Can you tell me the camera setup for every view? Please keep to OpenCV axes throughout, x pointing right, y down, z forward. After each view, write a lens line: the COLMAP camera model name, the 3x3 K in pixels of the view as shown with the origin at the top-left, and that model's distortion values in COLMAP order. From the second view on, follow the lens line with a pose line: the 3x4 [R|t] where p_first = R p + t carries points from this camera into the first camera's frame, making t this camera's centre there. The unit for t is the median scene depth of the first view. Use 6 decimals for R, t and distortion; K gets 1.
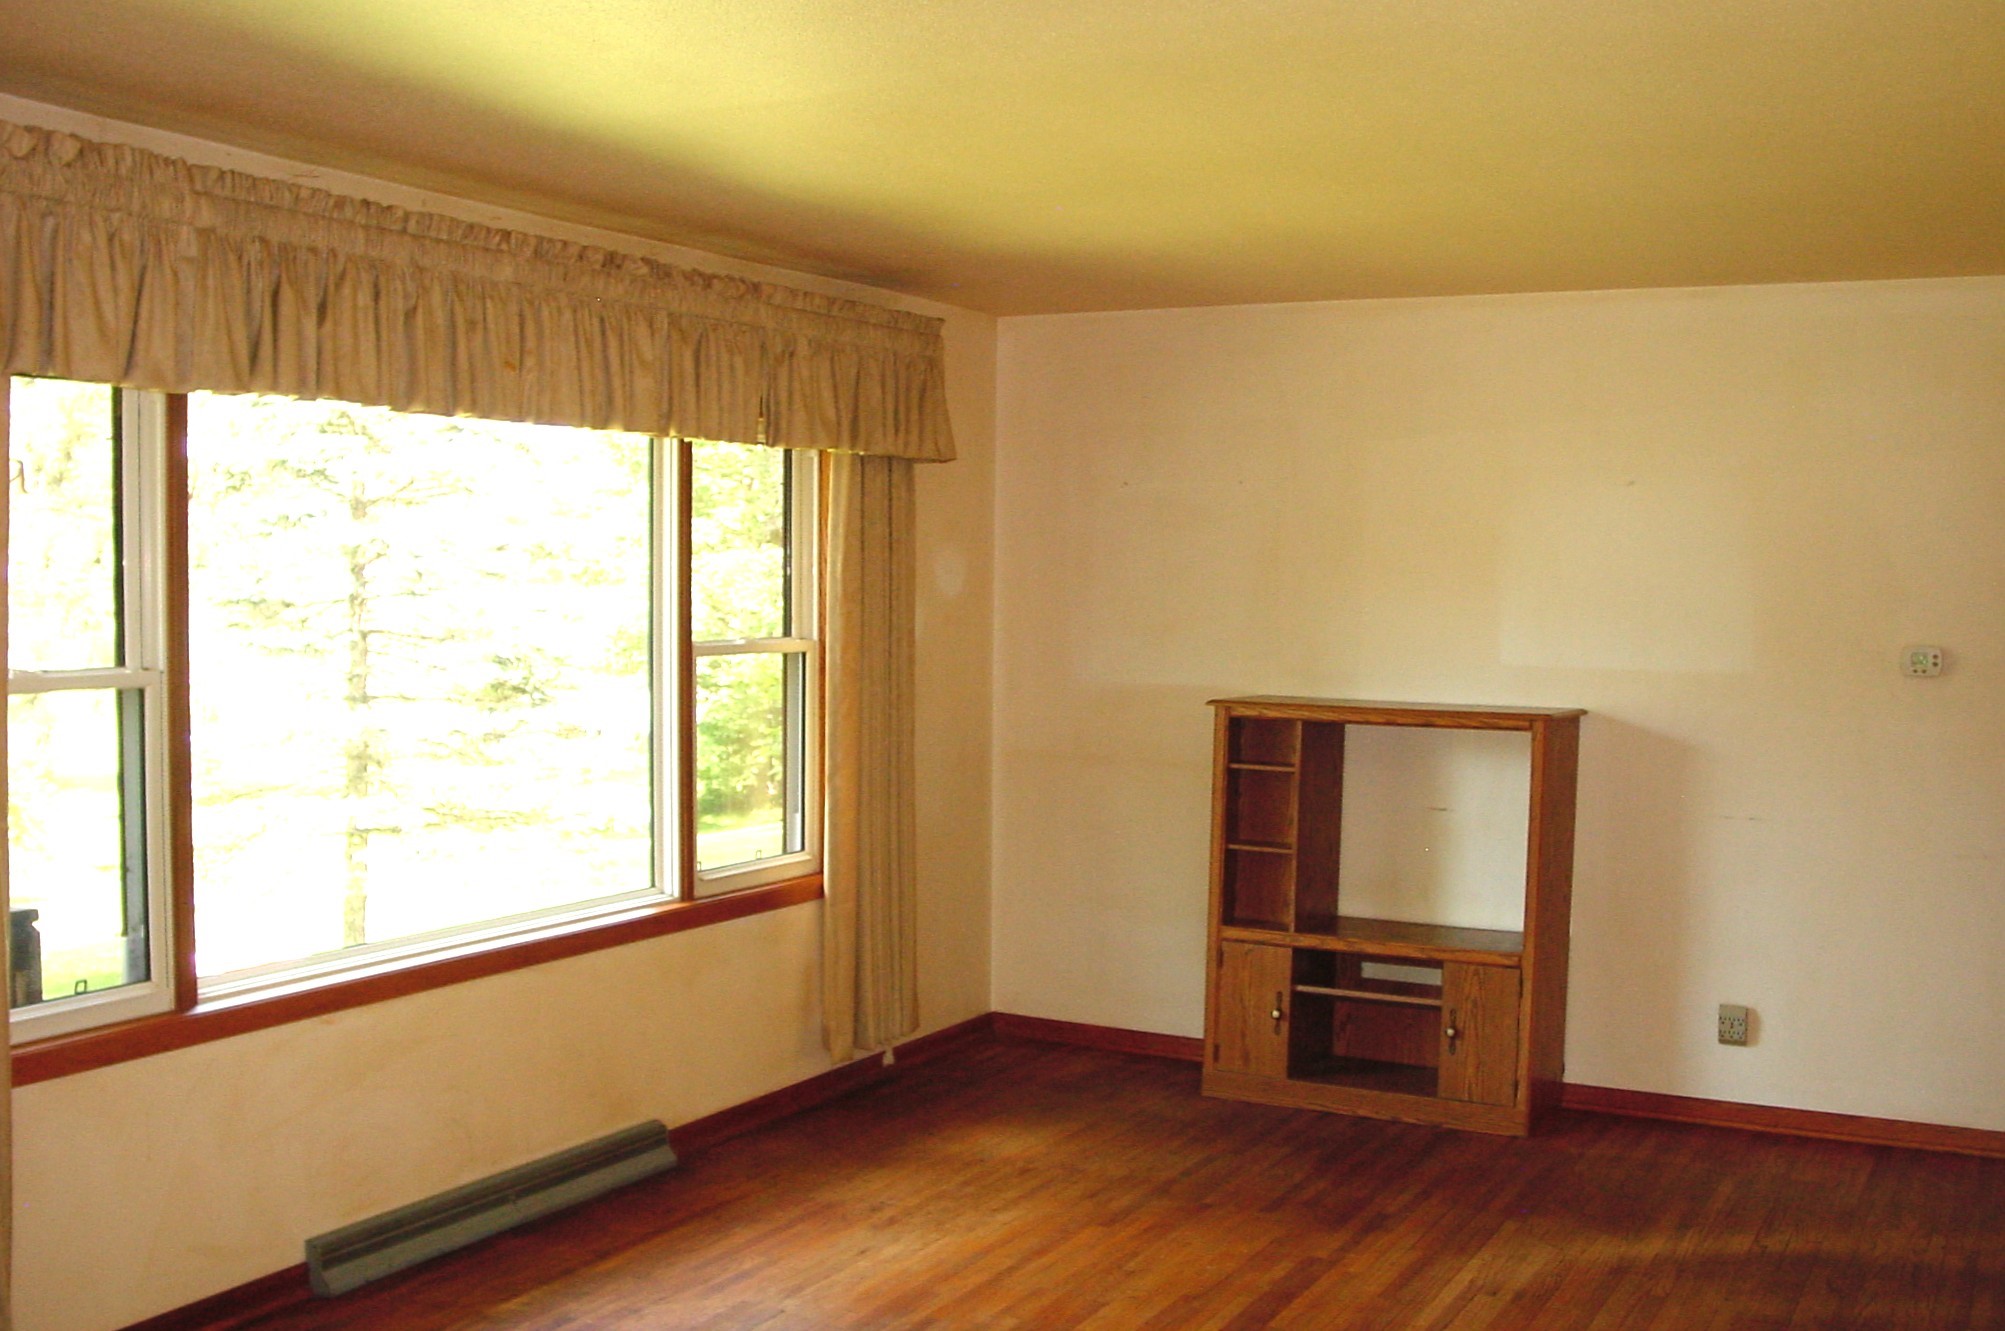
lens RADIAL K [[2044.9, 0, 1002.8], [0, 2044.9, 690.4], [0, 0, 1]] dist [-0.159389, 0.191954]
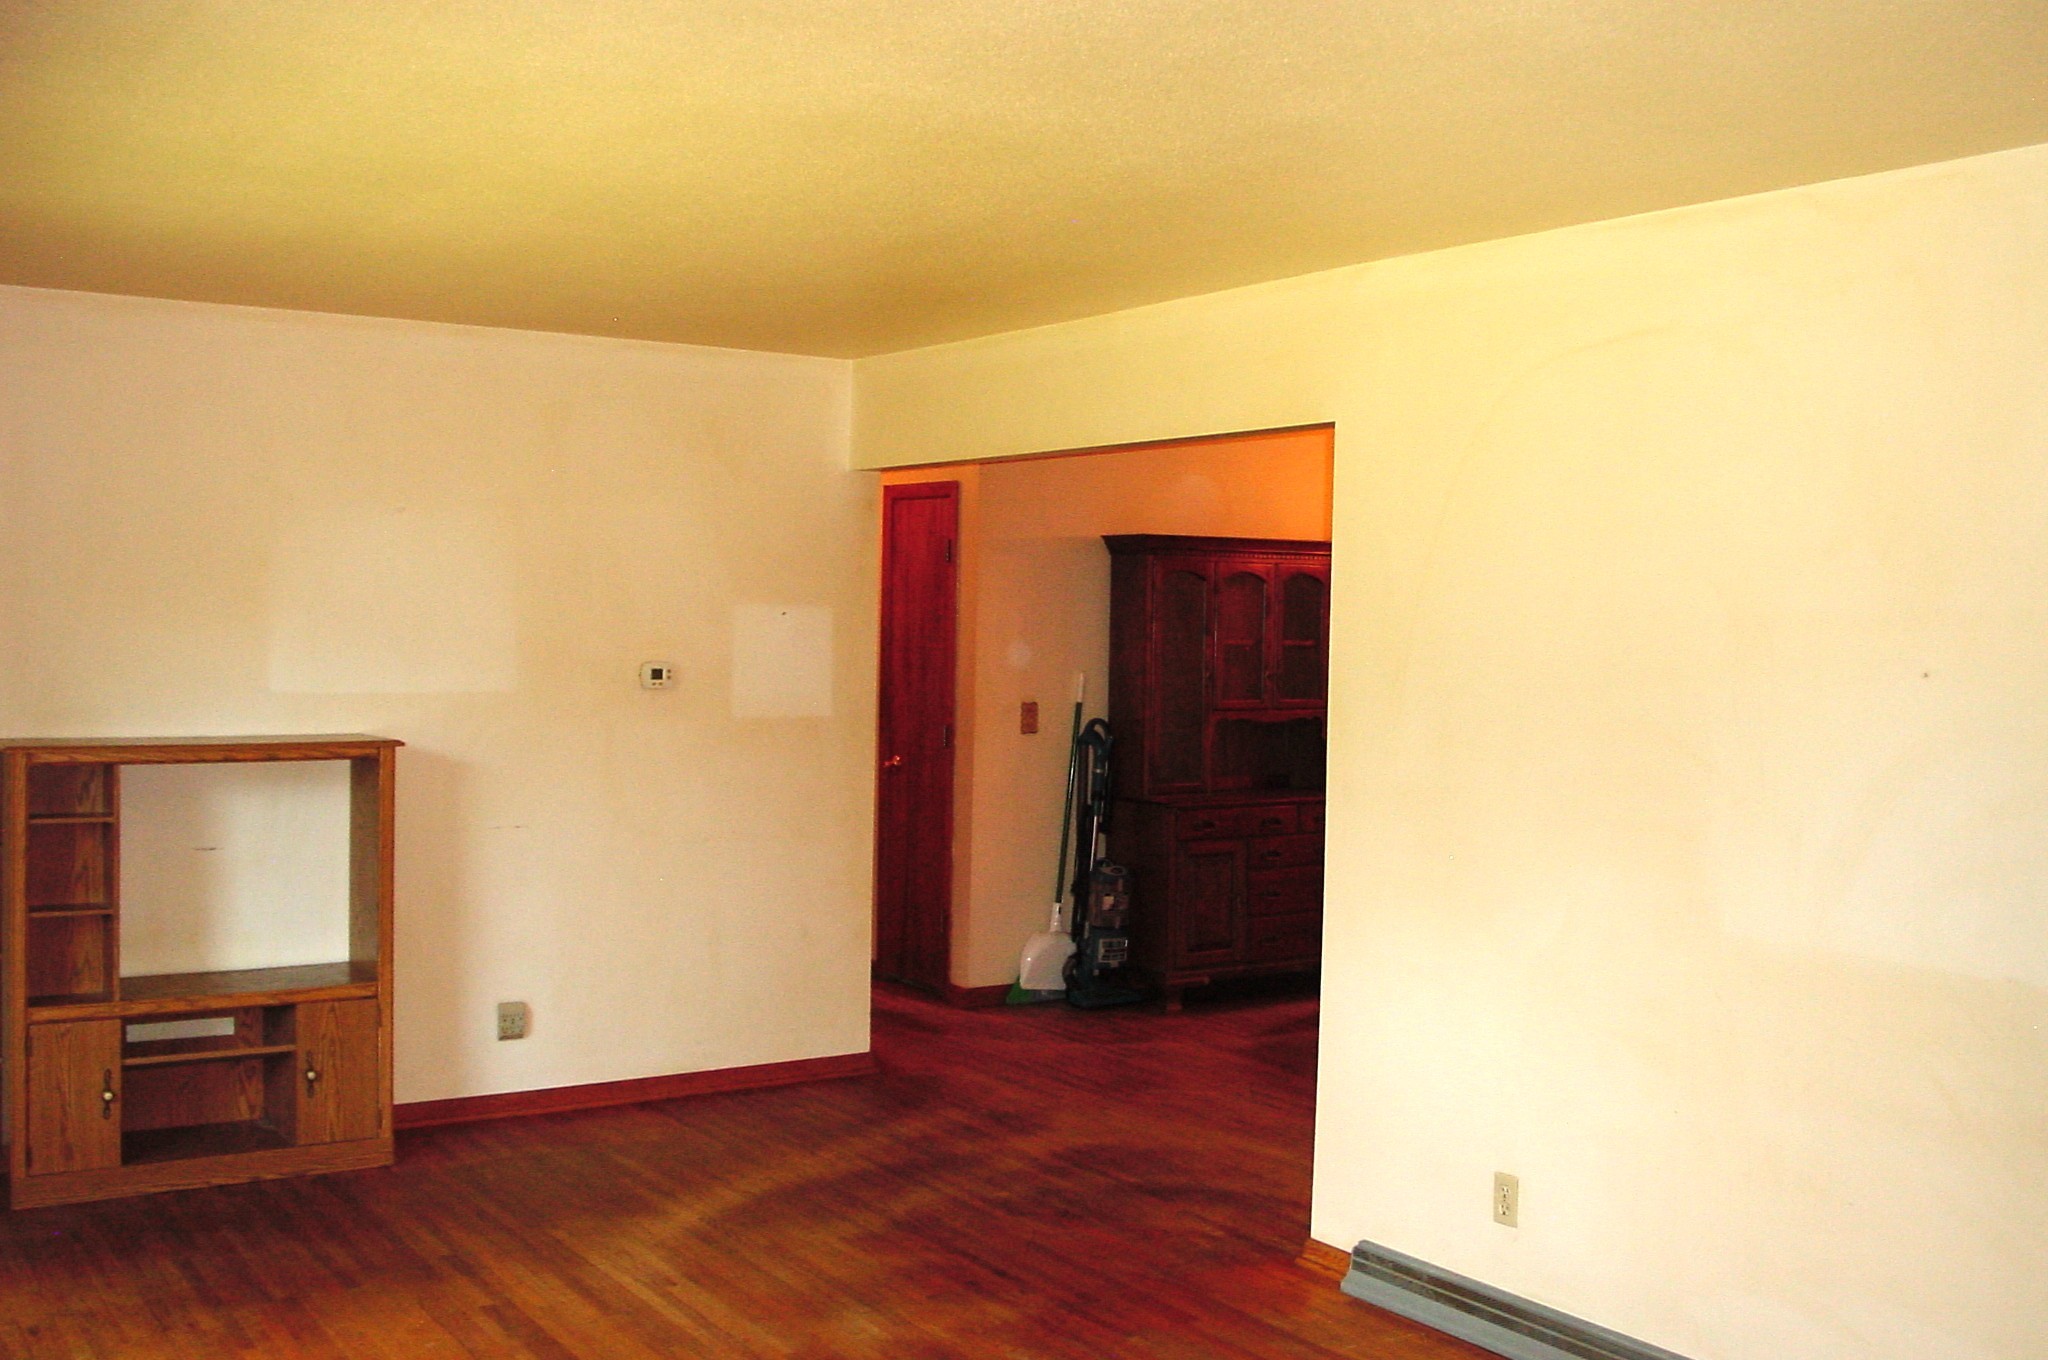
lens RADIAL K [[2088.7, 0, 1024.3], [0, 2088.7, 705.4], [0, 0, 1]] dist [-0.159389, 0.191954]
pose [[0.479024, -0.043477, 0.876724, -0.465094], [0.033399, 0.998952, 0.031290, -0.026688], [-0.877166, 0.014293, 0.479974, 0.230197]]
